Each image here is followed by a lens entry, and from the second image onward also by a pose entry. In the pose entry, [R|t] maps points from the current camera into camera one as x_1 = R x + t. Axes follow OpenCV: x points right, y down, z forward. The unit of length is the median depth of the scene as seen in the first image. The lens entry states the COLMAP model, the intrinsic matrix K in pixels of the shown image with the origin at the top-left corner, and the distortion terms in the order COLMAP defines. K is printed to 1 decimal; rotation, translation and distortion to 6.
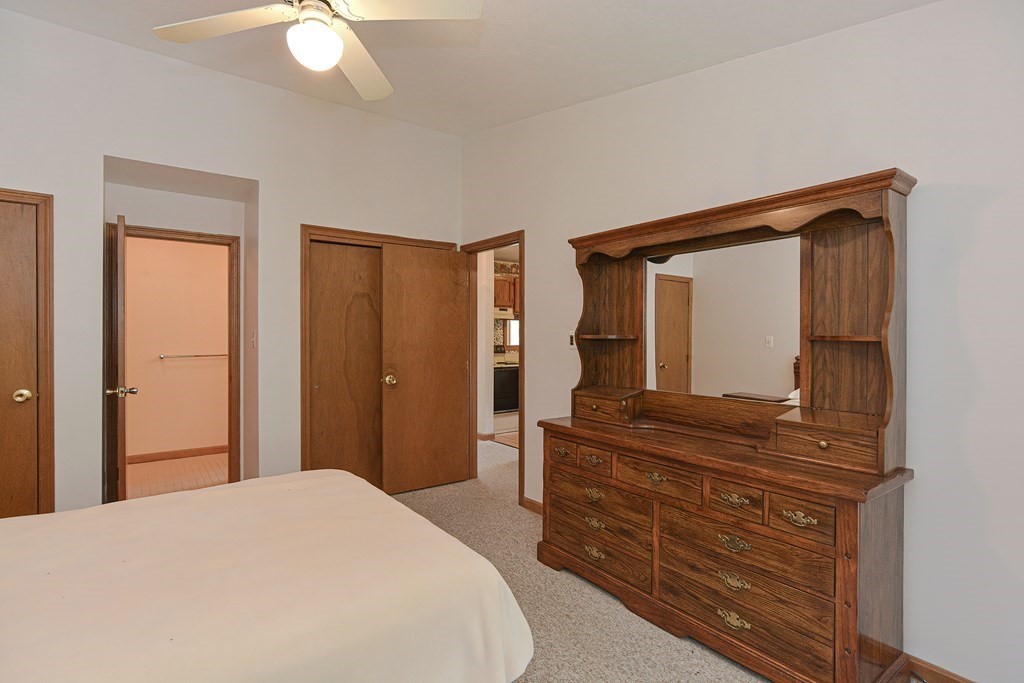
lens RADIAL K [[501.4, 0, 512.0], [0, 501.4, 341.5], [0, 0, 1]] dist [-0.003103, -0.000272]
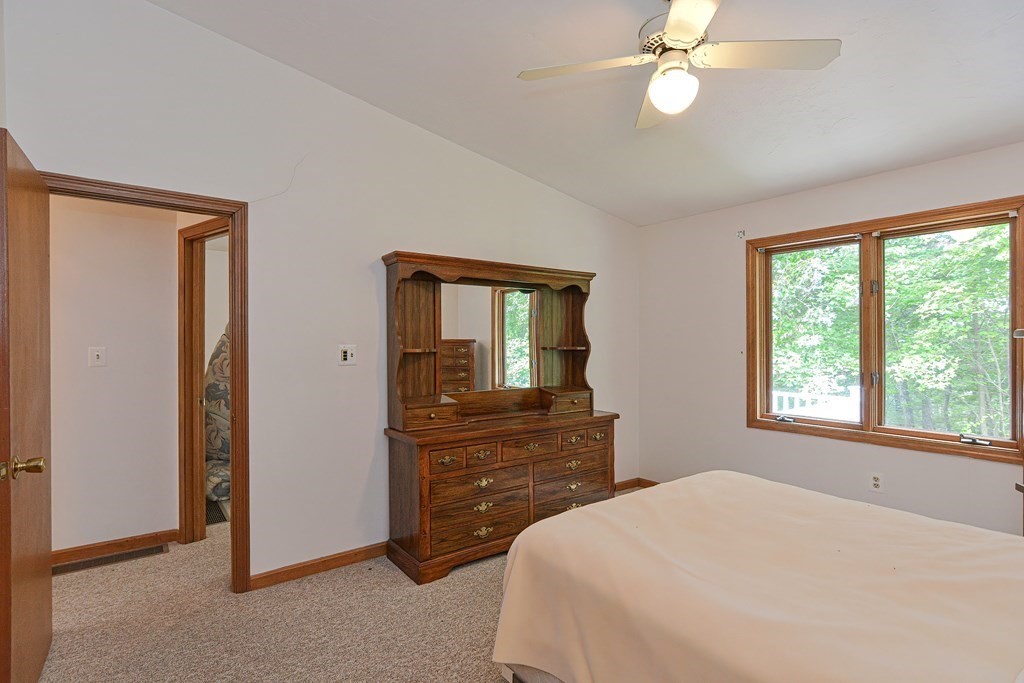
lens RADIAL K [[497.9, 0, 512.0], [0, 497.9, 341.5], [0, 0, 1]] dist [-0.006768, 0.000644]
pose [[-0.012450, 0.000127, 0.999922, -1.033589], [0.009409, 0.999956, -0.000009, -0.031143], [-0.999878, 0.009409, -0.012451, 0.956296]]
